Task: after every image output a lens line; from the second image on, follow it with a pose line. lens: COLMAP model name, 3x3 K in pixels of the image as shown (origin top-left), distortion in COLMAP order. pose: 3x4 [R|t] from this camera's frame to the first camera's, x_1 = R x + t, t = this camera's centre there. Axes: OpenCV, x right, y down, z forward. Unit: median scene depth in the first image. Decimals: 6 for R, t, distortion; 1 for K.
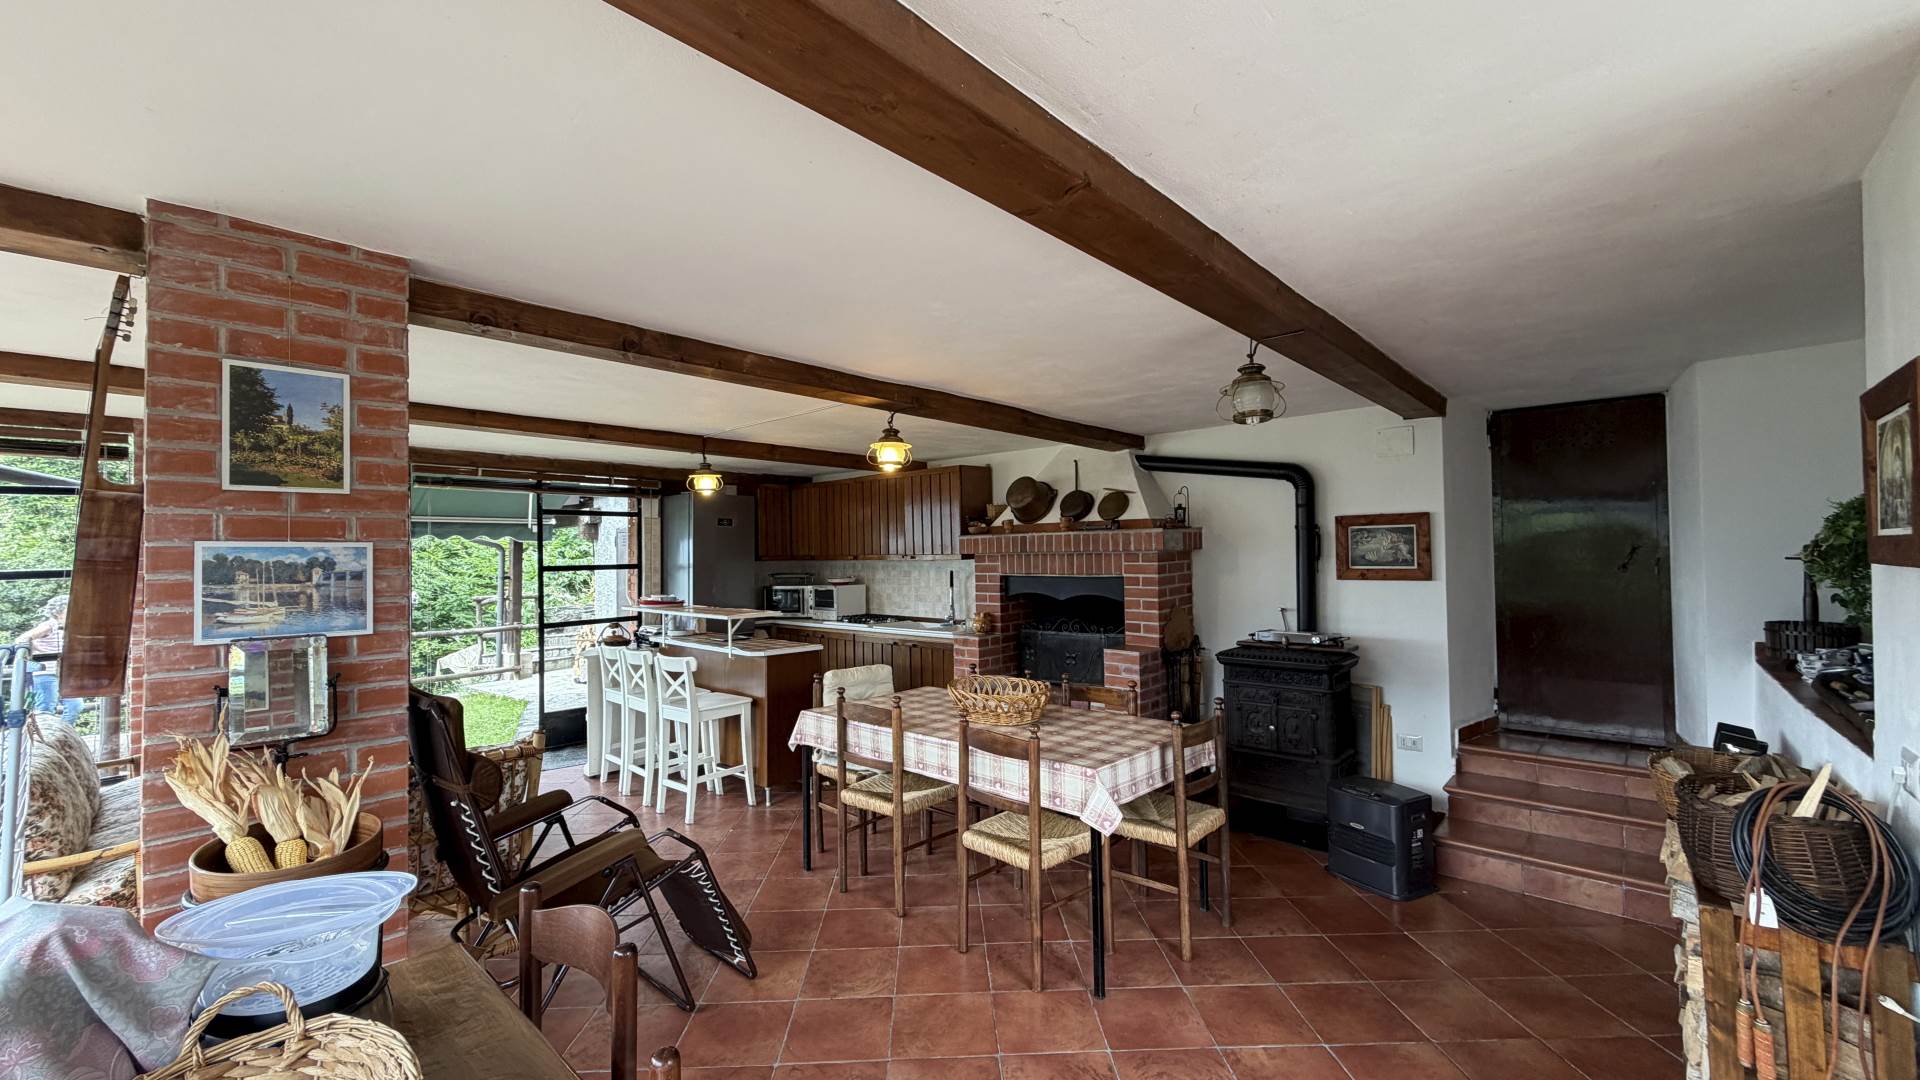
lens RADIAL K [[761.9, 0, 942.9], [0, 761.9, 546.3], [0, 0, 1]] dist [-0.001543, 0.000958]
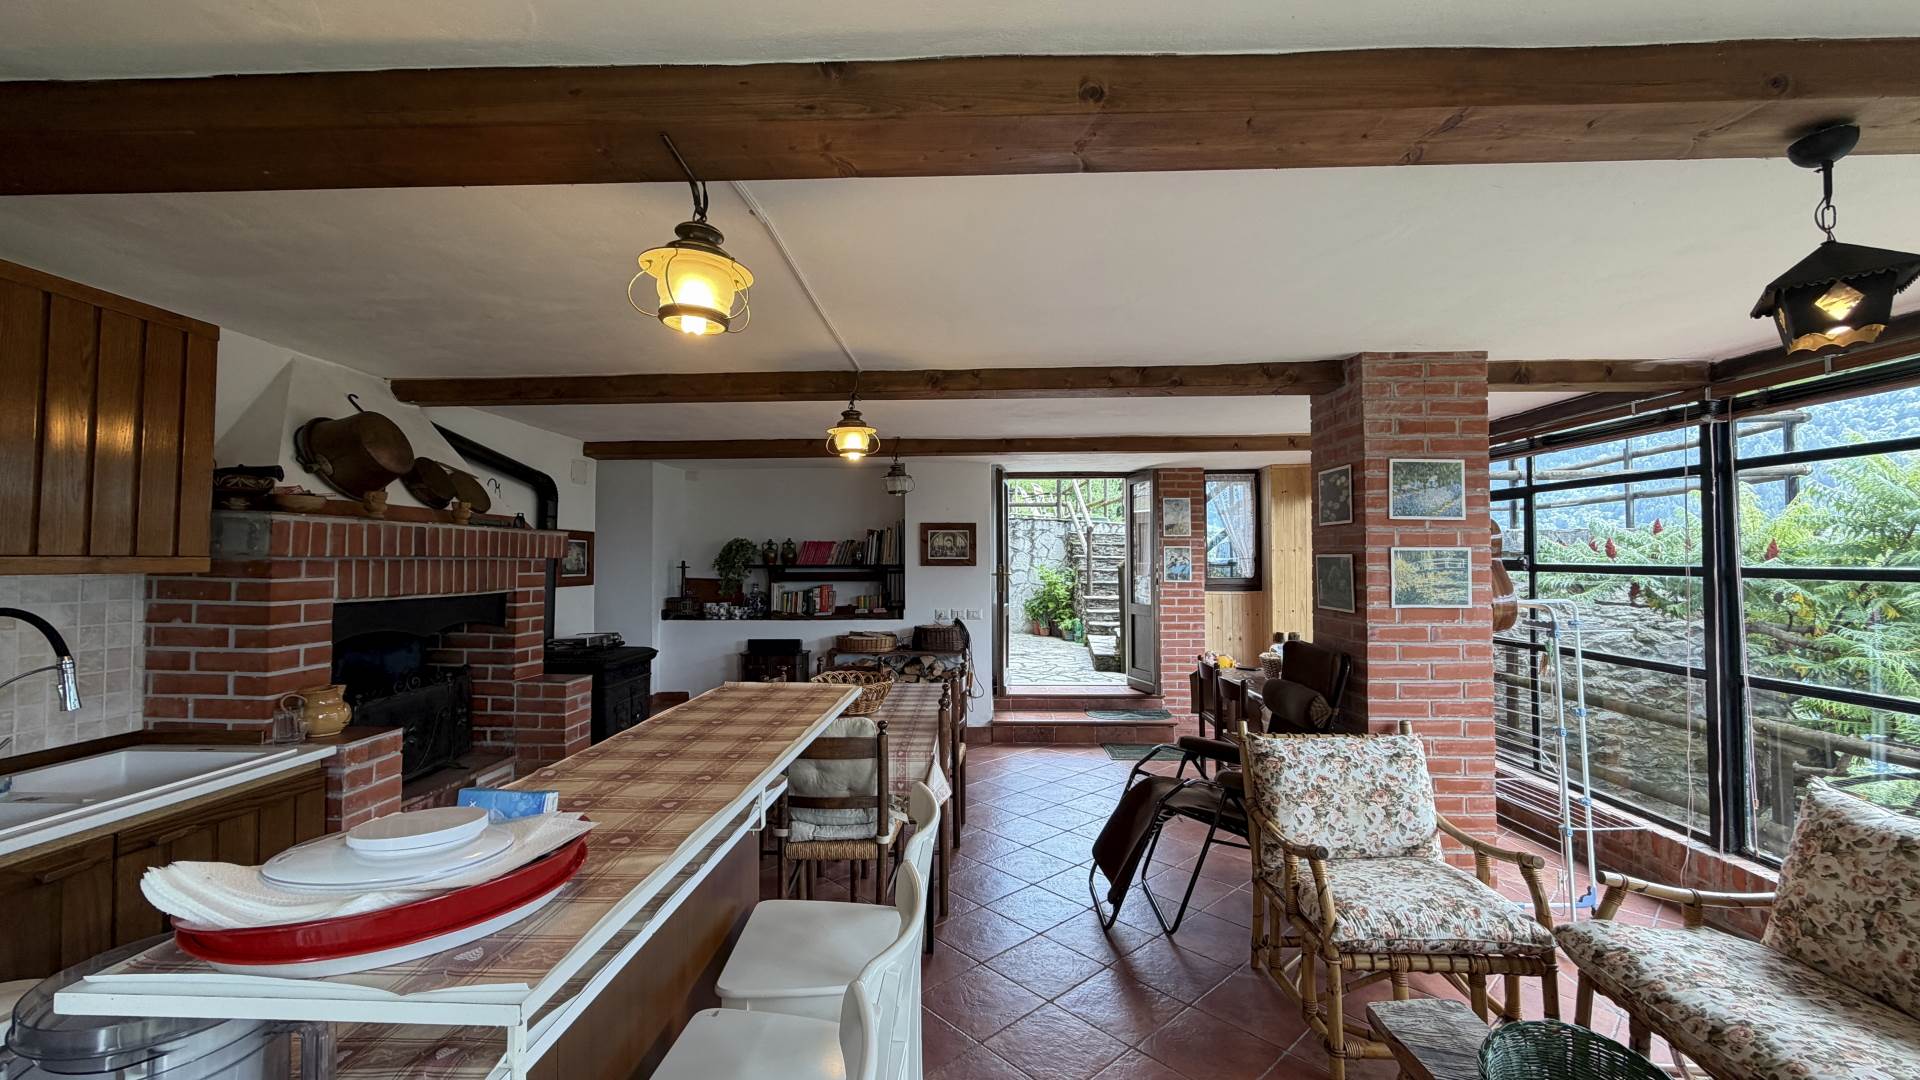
lens RADIAL K [[761.9, 0, 957.6], [0, 761.9, 534.6], [0, 0, 1]] dist [-0.001543, 0.000958]
pose [[-0.669798, 0.037254, 0.741608, -0.621715], [-0.002489, 0.998622, -0.052413, 0.022253], [-0.742539, -0.036952, -0.668782, 1.184900]]
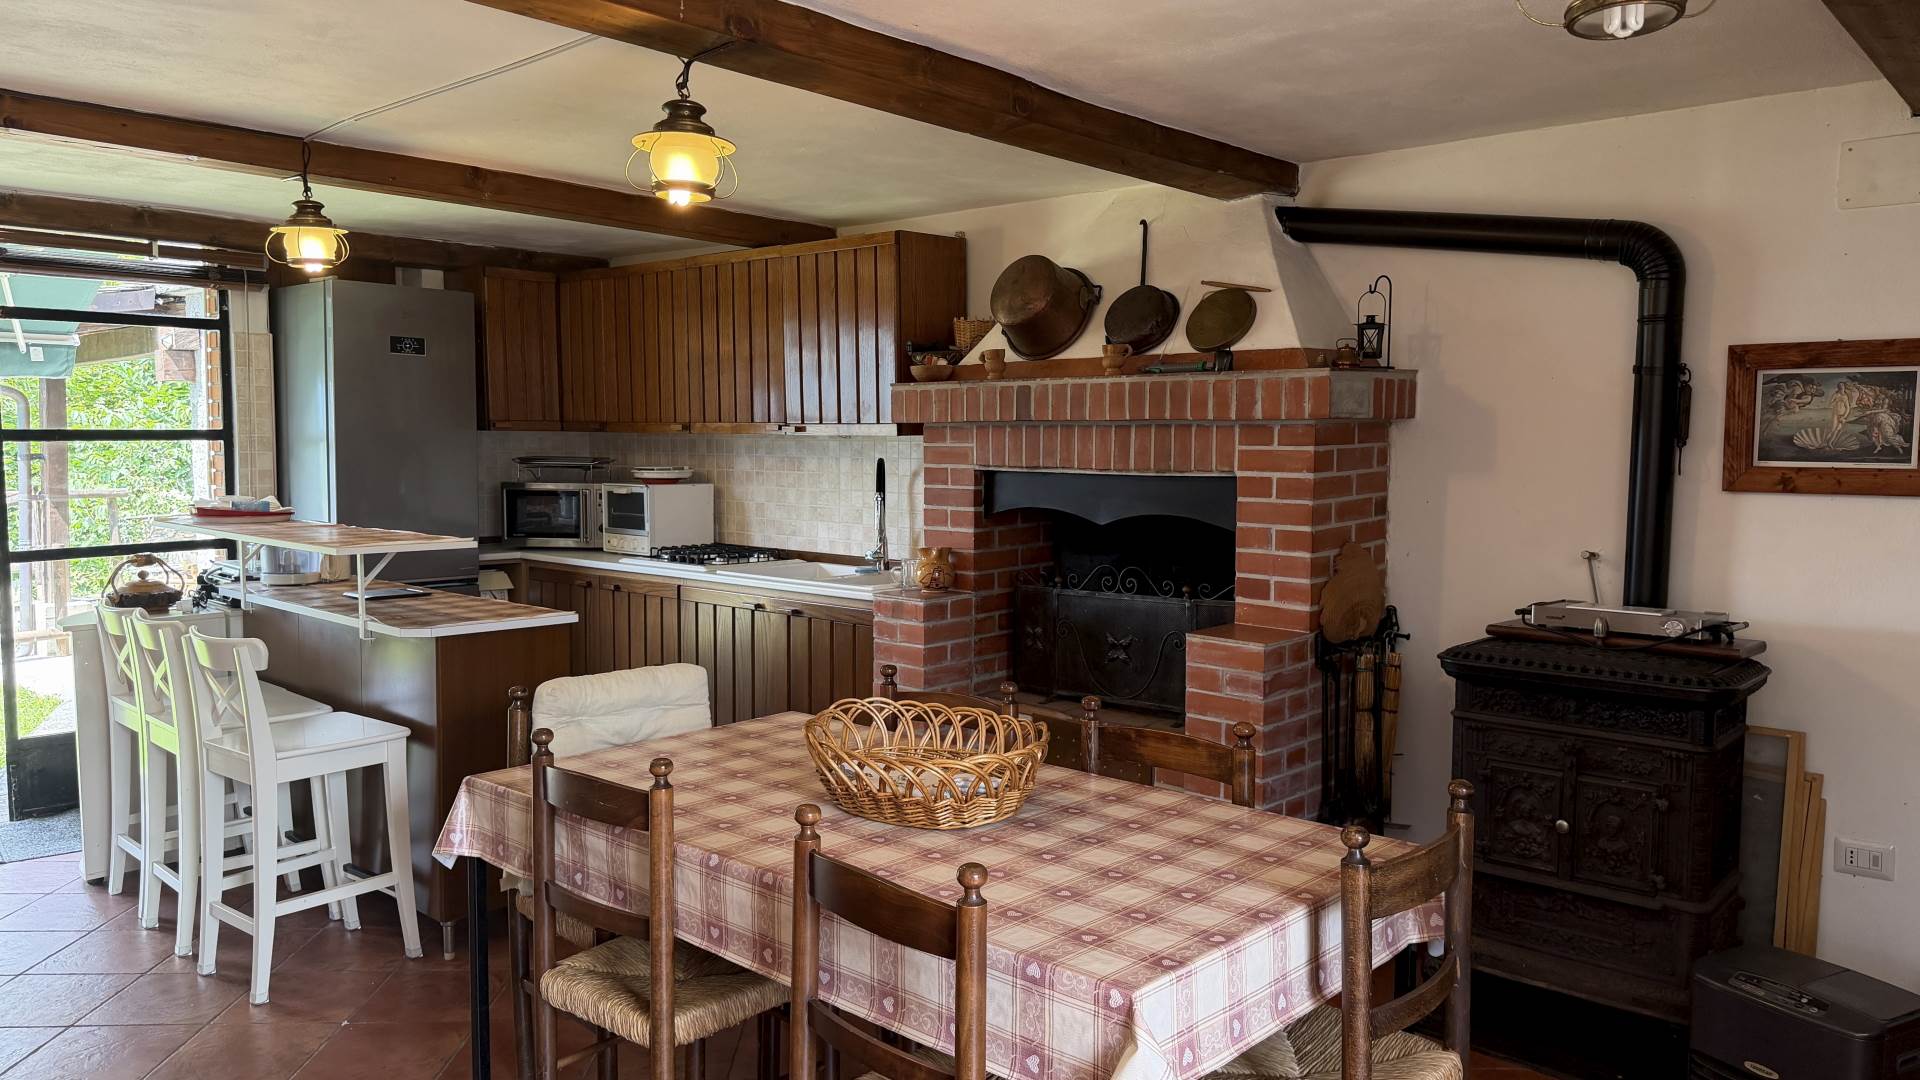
lens RADIAL K [[1361.5, 0, 940.2], [0, 1361.5, 544.7], [0, 0, 1]] dist [0.071532, -0.022462]
pose [[0.999694, 0.018597, 0.016323, 0.046446], [-0.020012, 0.995623, 0.091291, 0.009308], [-0.014554, -0.091590, 0.995690, 0.181280]]
